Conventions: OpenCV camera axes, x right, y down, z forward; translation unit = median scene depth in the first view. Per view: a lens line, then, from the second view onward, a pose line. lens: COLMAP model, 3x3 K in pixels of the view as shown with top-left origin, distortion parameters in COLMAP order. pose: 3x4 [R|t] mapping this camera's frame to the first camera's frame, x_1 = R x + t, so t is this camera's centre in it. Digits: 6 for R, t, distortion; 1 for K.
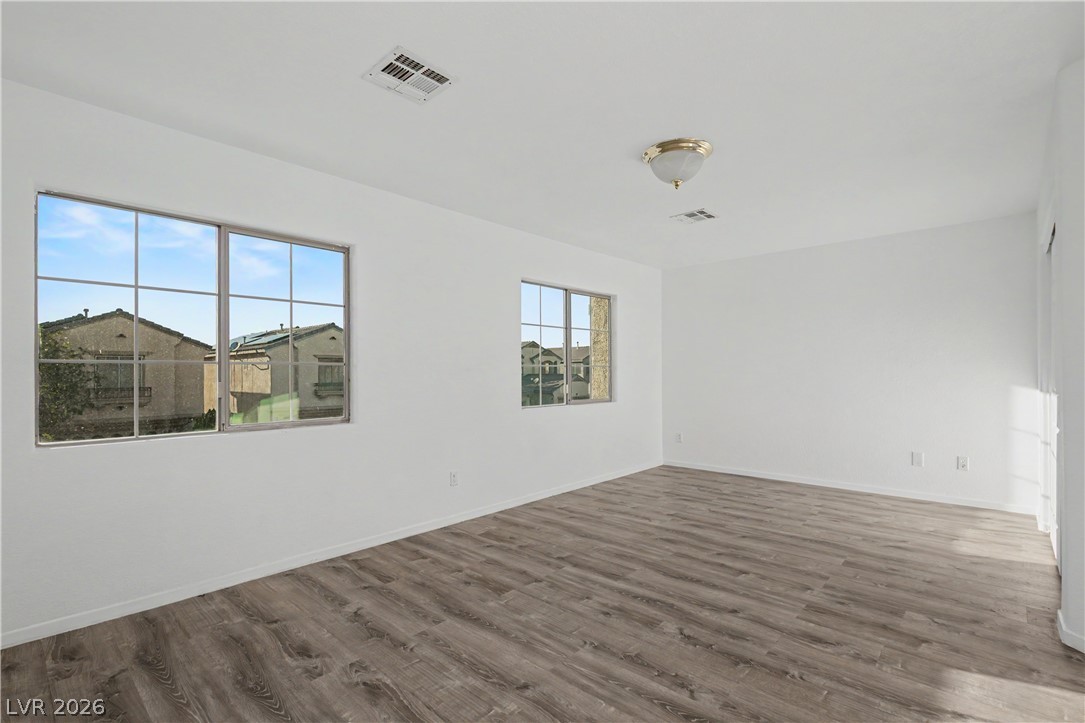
lens RADIAL K [[507.7, 0, 541.6], [0, 507.7, 364.9], [0, 0, 1]] dist [0.005384, -0.000006]
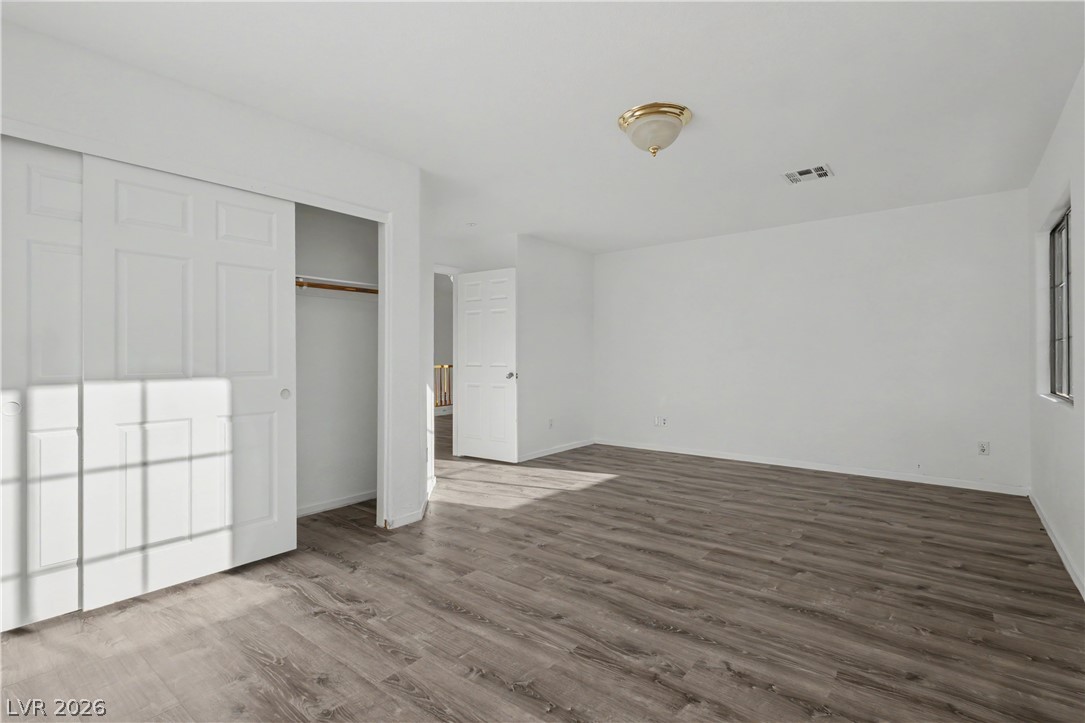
lens RADIAL K [[507.7, 0, 541.6], [0, 507.7, 364.9], [0, 0, 1]] dist [0.005384, -0.000006]
pose [[-0.997590, 0.010343, -0.068602, 0.539821], [0.010547, 0.999941, -0.002616, 0.044825], [0.068571, -0.003333, -0.997641, 1.903465]]
